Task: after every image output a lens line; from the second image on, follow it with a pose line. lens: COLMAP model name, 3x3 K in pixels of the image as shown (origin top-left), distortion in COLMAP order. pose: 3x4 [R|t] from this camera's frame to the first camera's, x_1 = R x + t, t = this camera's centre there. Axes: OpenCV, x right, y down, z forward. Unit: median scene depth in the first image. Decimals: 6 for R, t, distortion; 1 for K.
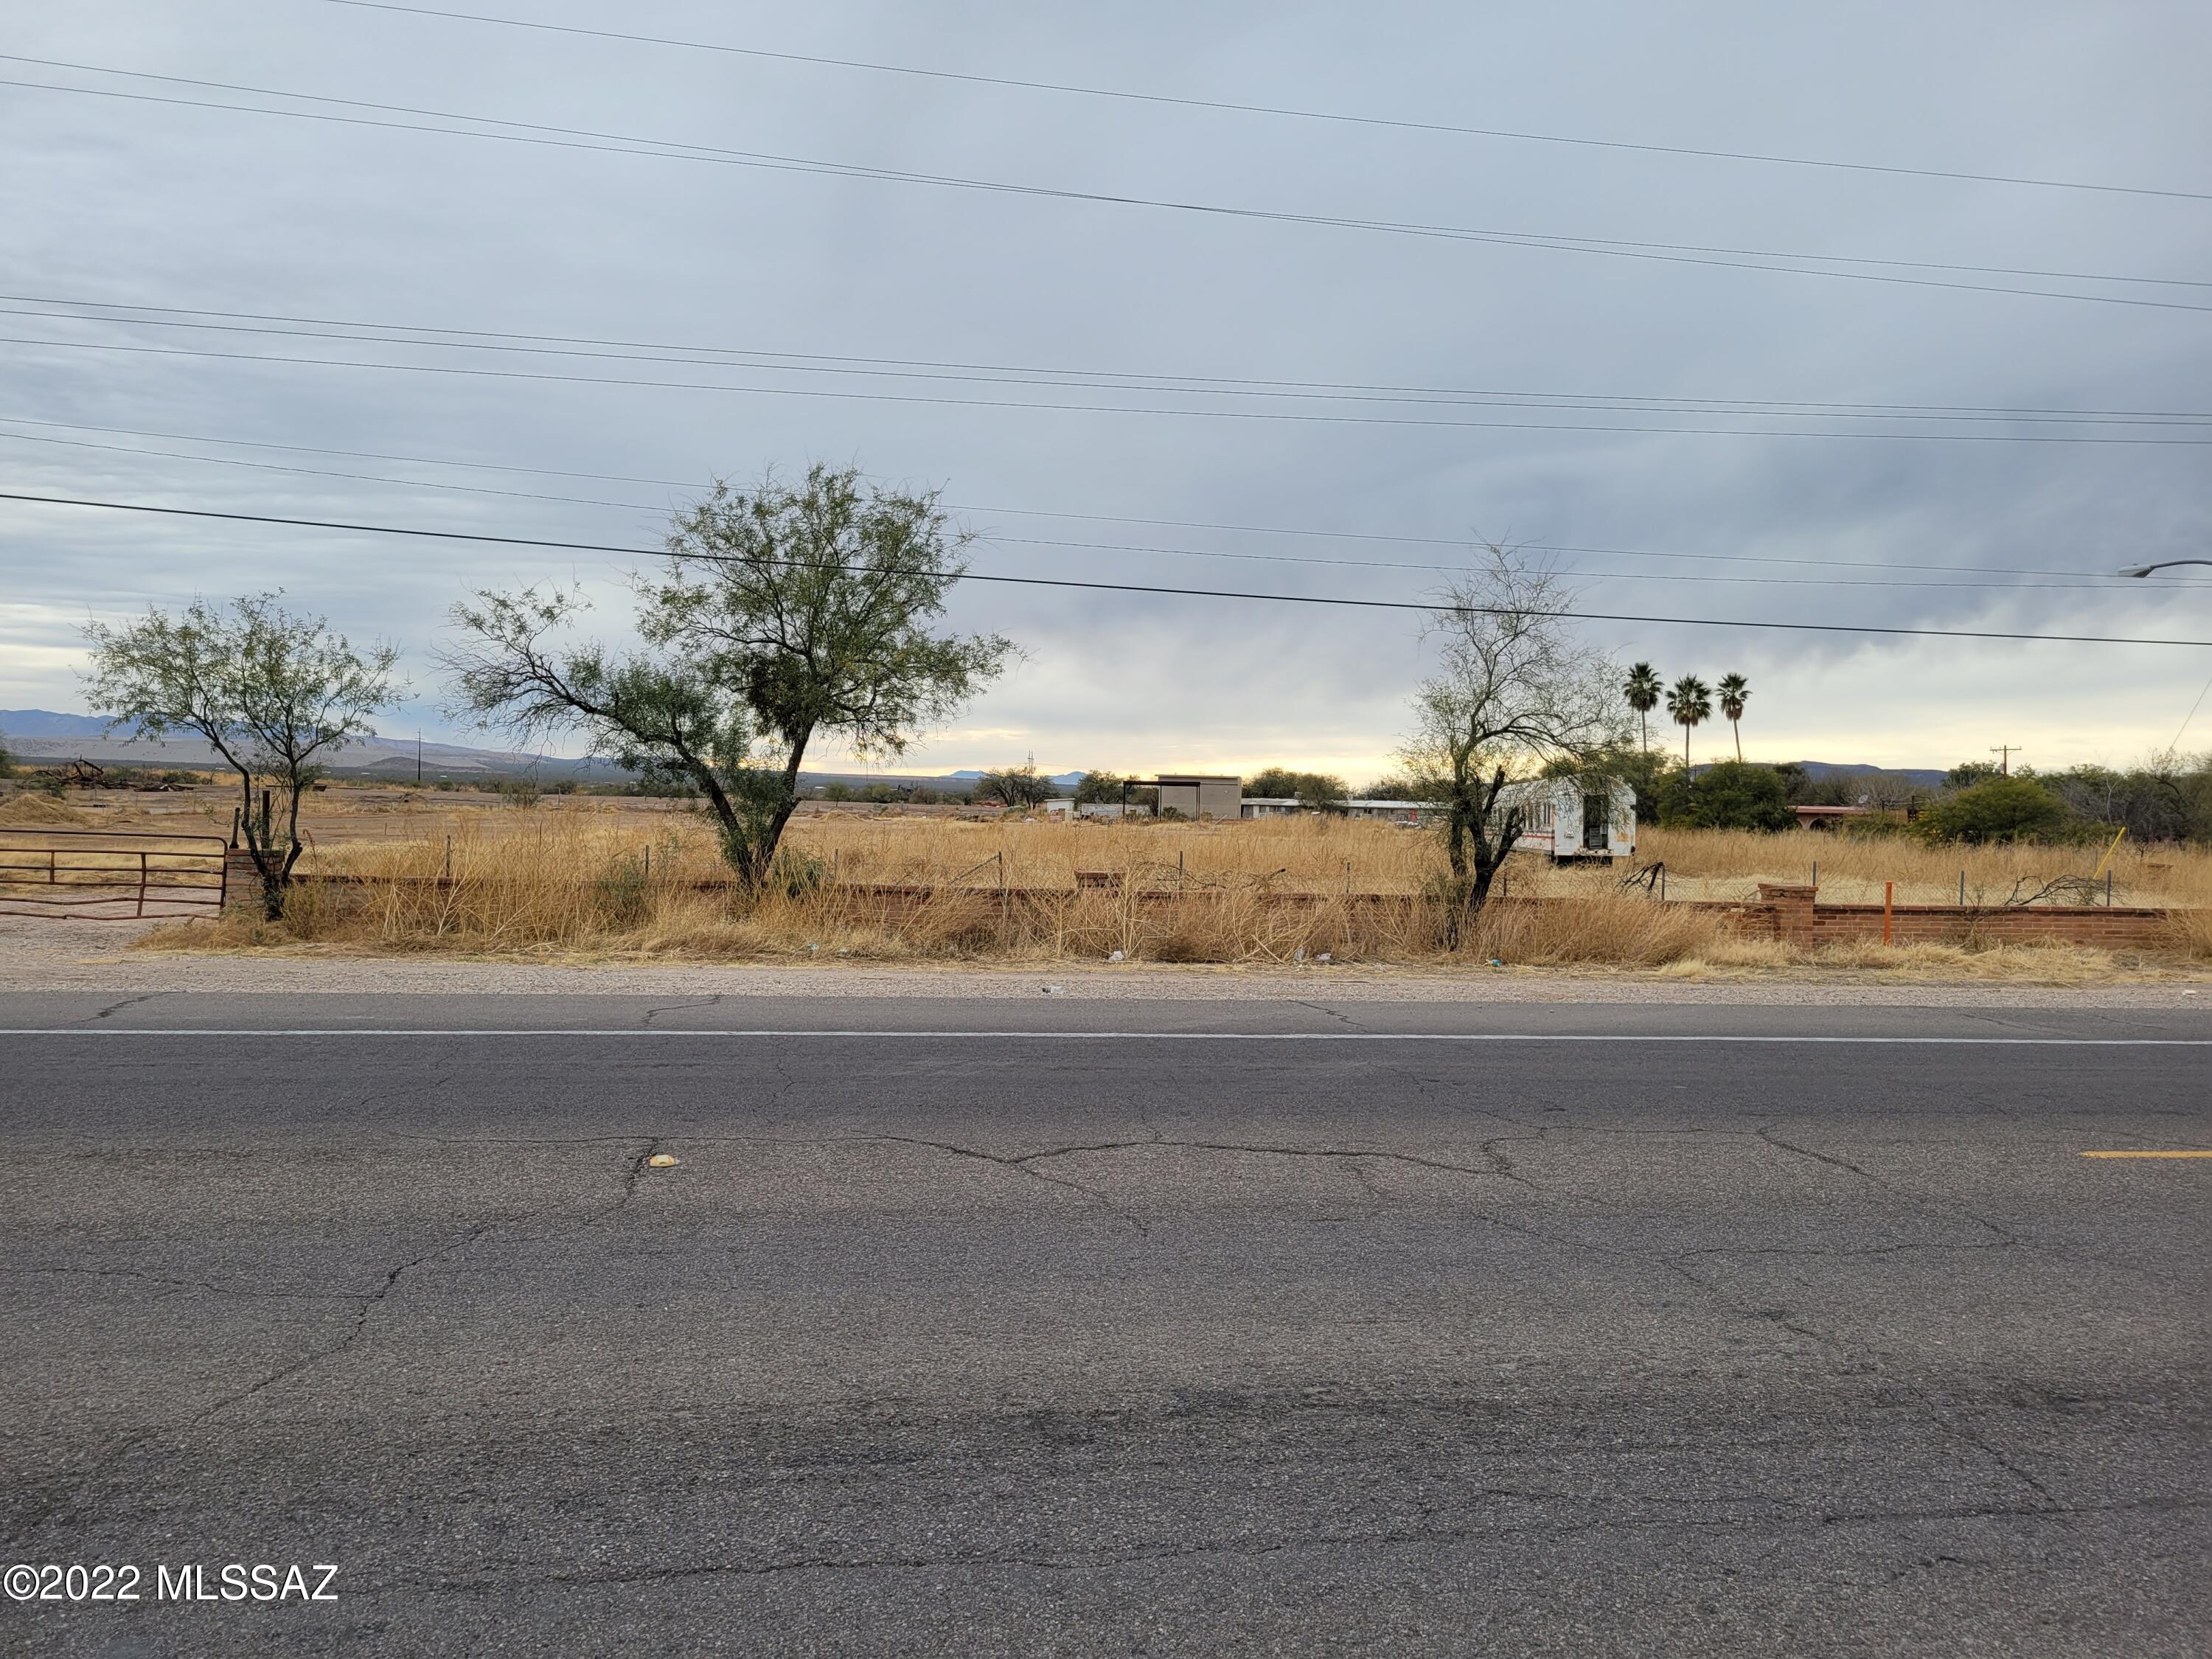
lens RADIAL K [[1649.1, 0, 1092.0], [0, 1649.1, 845.2], [0, 0, 1]] dist [0.050176, -0.033383]
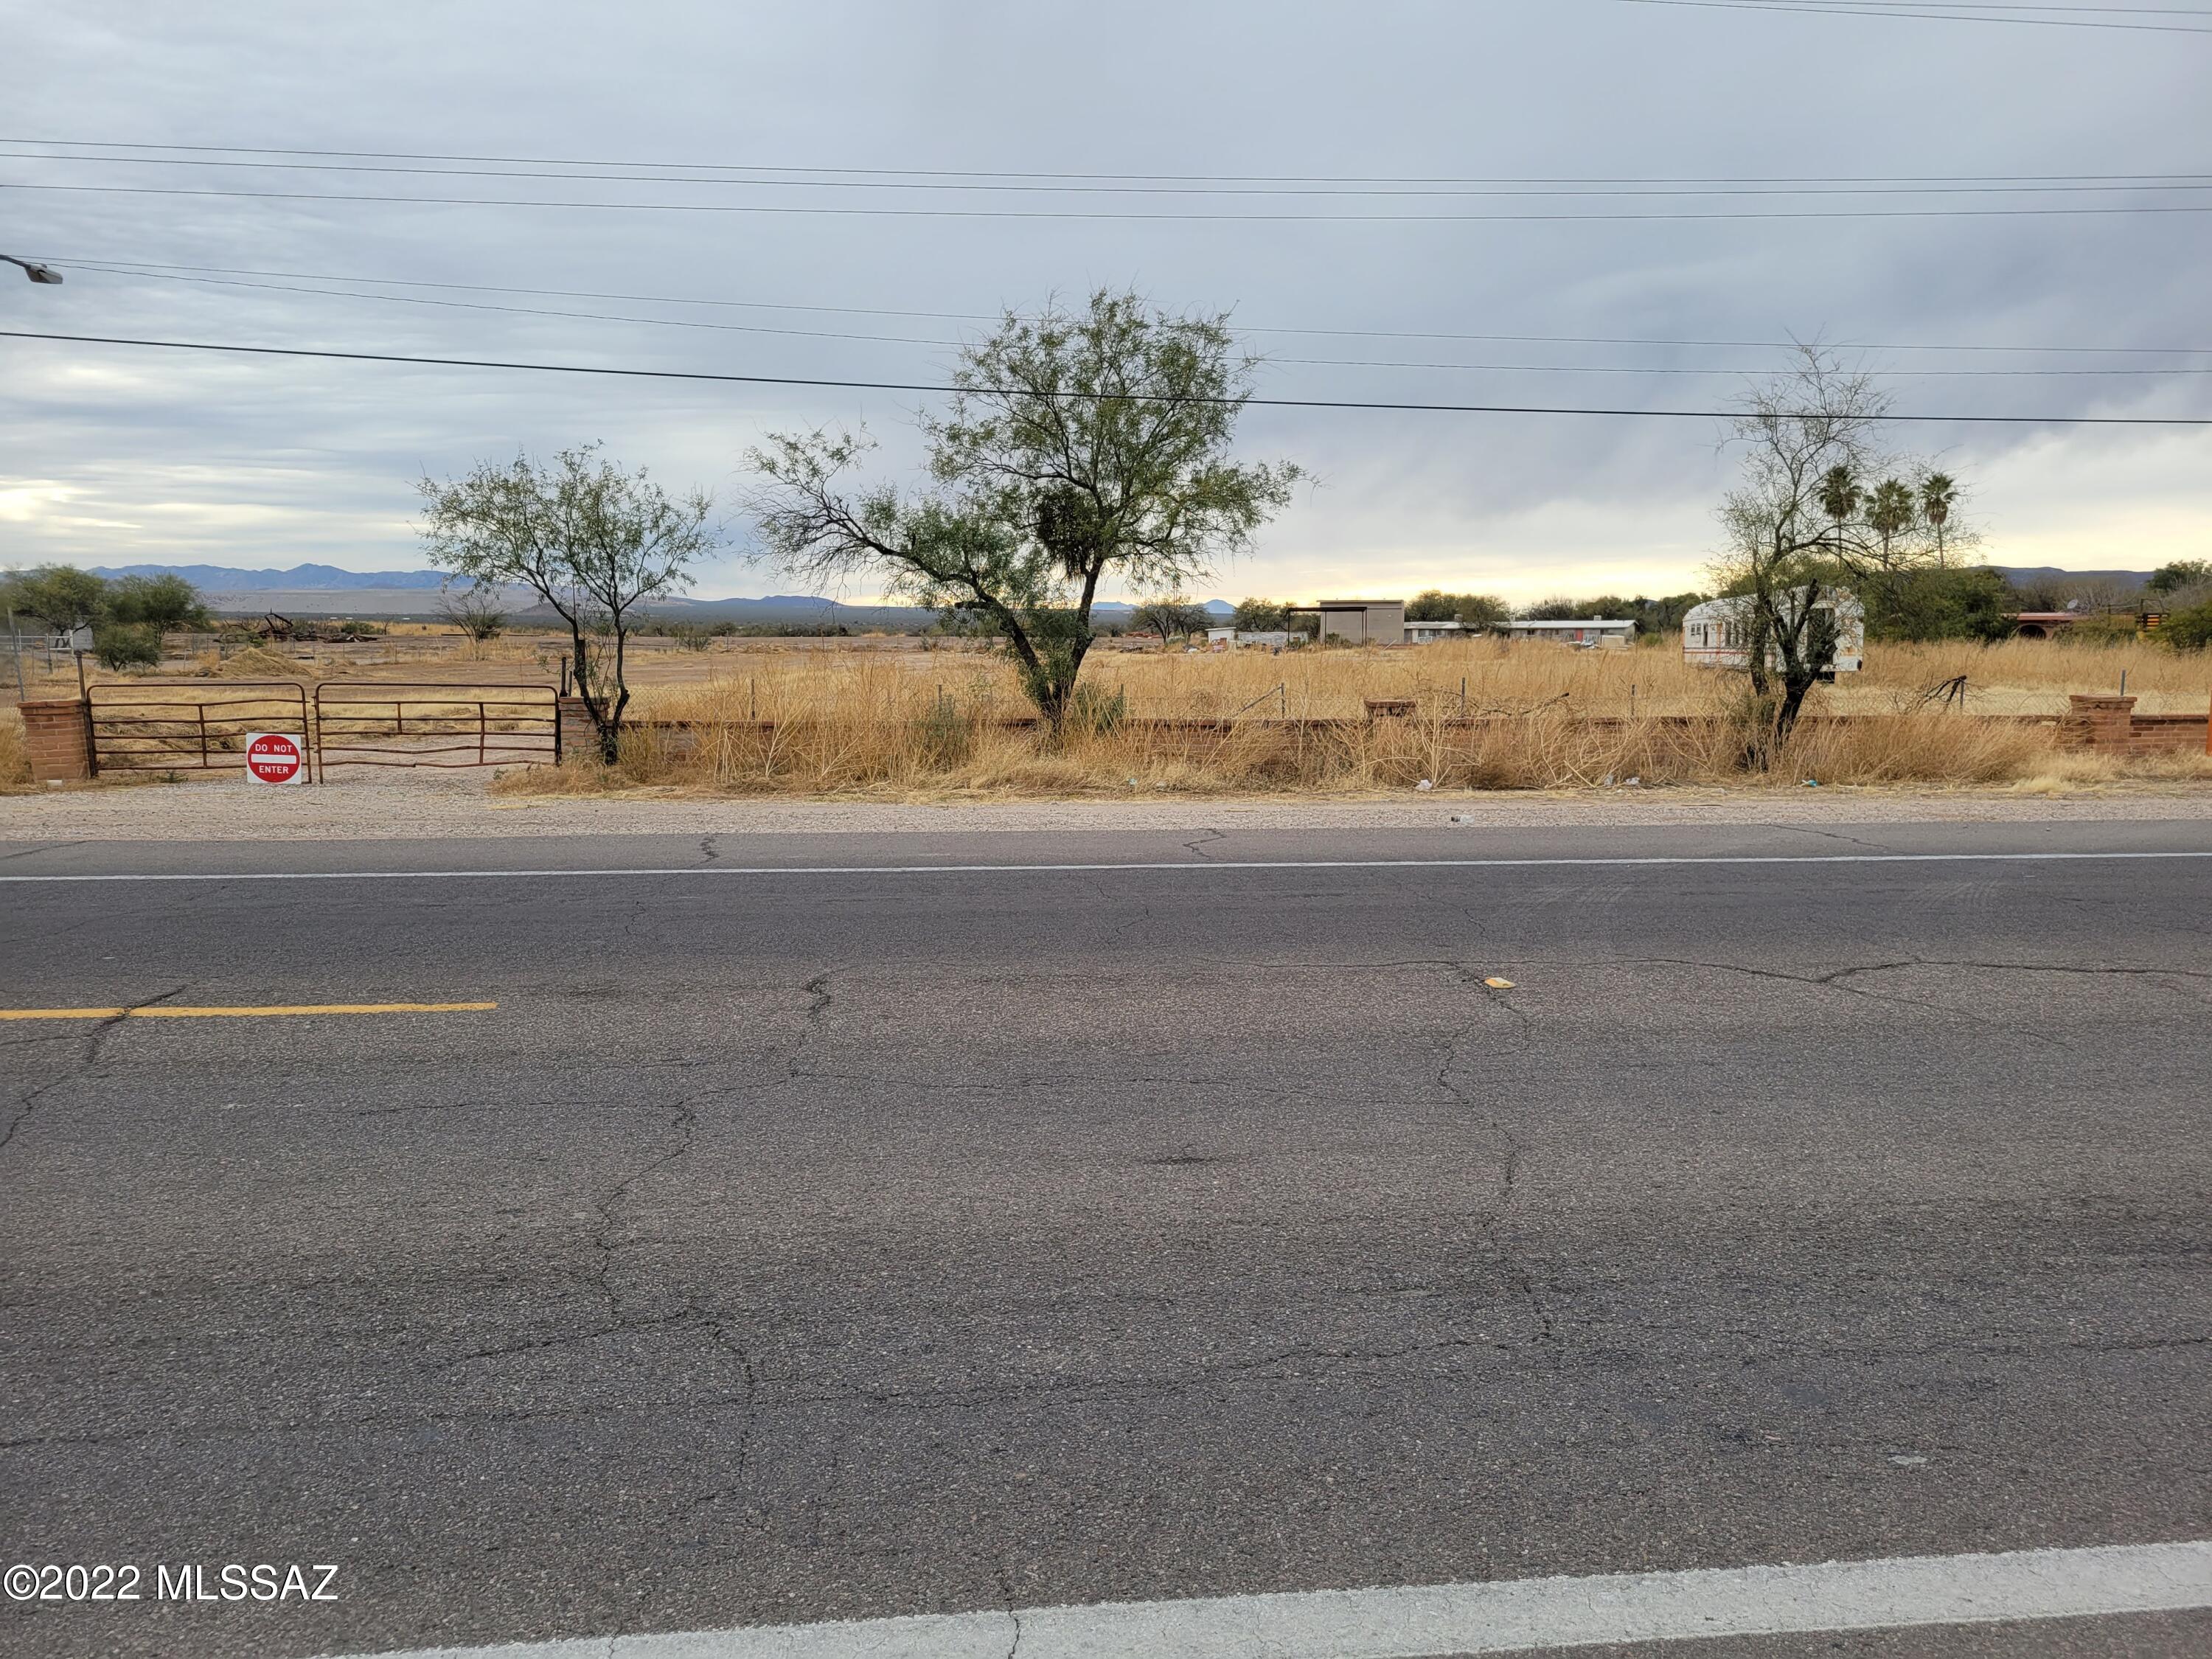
lens RADIAL K [[1649.1, 0, 1116.8], [0, 1649.1, 857.4], [0, 0, 1]] dist [0.050176, -0.033383]
pose [[0.997305, -0.016380, -0.071513, -0.088491], [0.024095, 0.993816, 0.108397, -0.001927], [0.069295, -0.109828, 0.991532, -0.011418]]
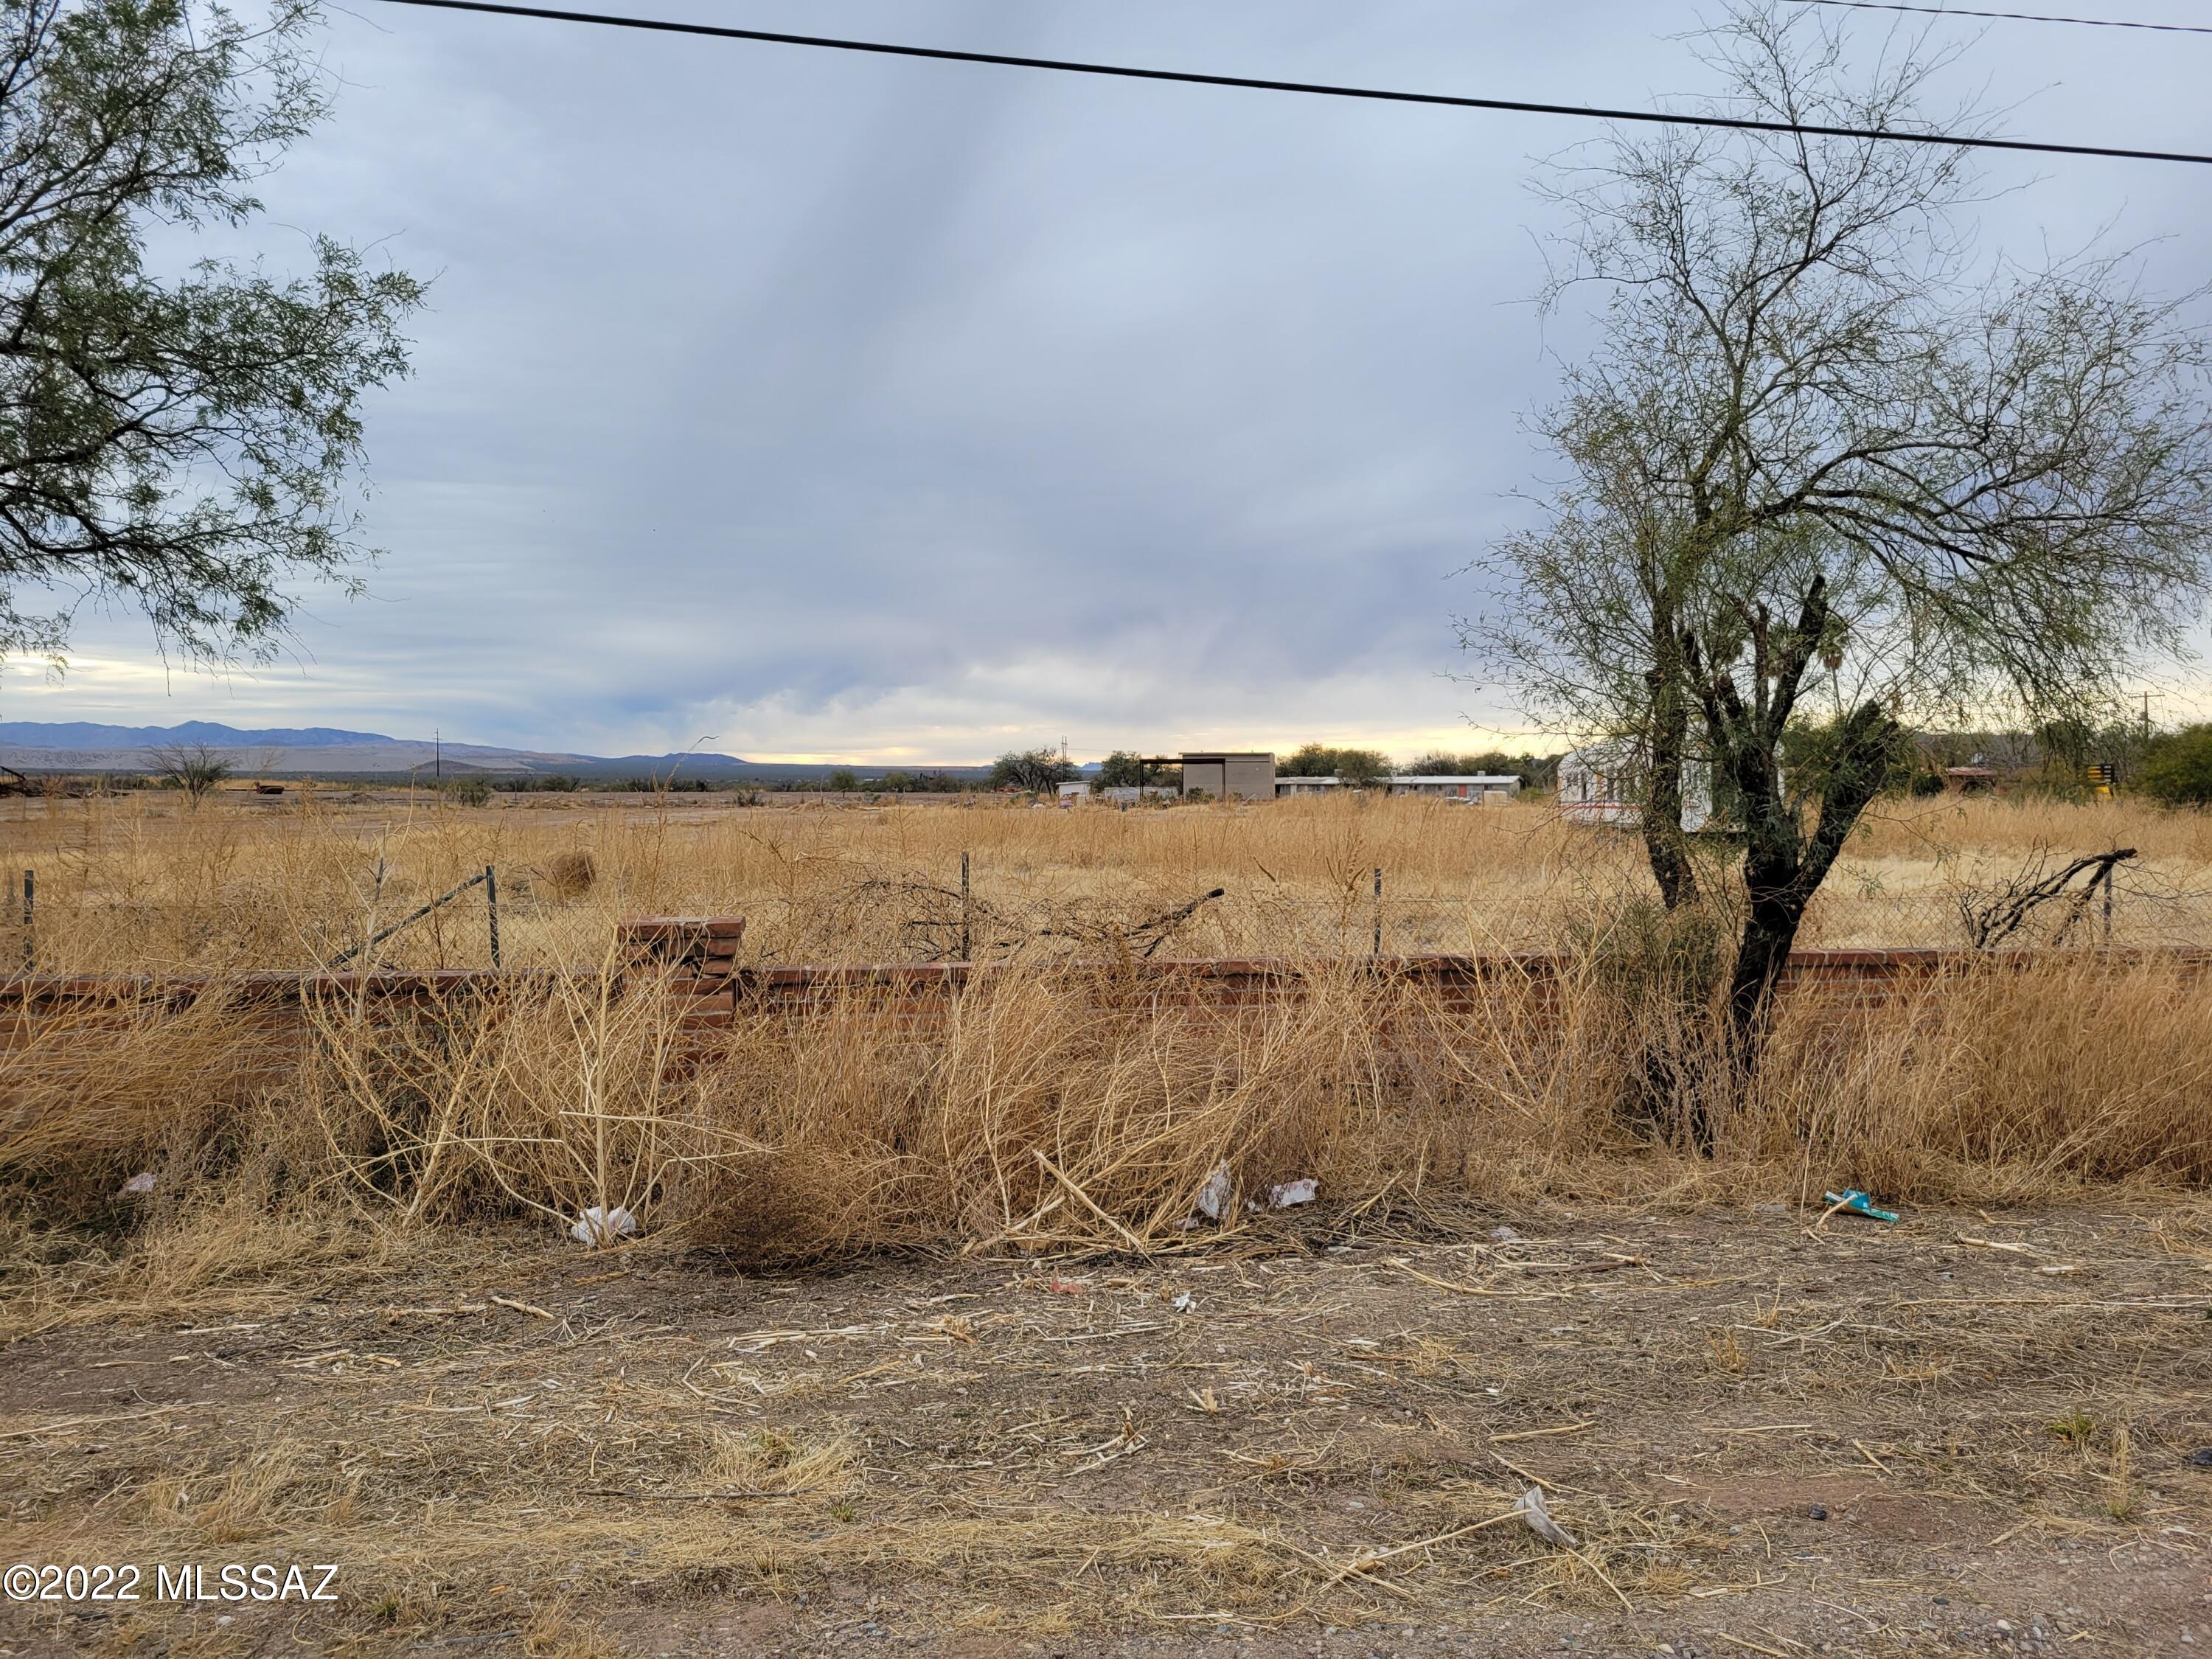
lens RADIAL K [[1649.1, 0, 1120.8], [0, 1649.1, 843.3], [0, 0, 1]] dist [0.050176, -0.033383]
pose [[0.999635, -0.024894, -0.010468, 0.101852], [0.024969, 0.999663, 0.007124, -0.000664], [0.010287, -0.007383, 0.999920, 0.623688]]
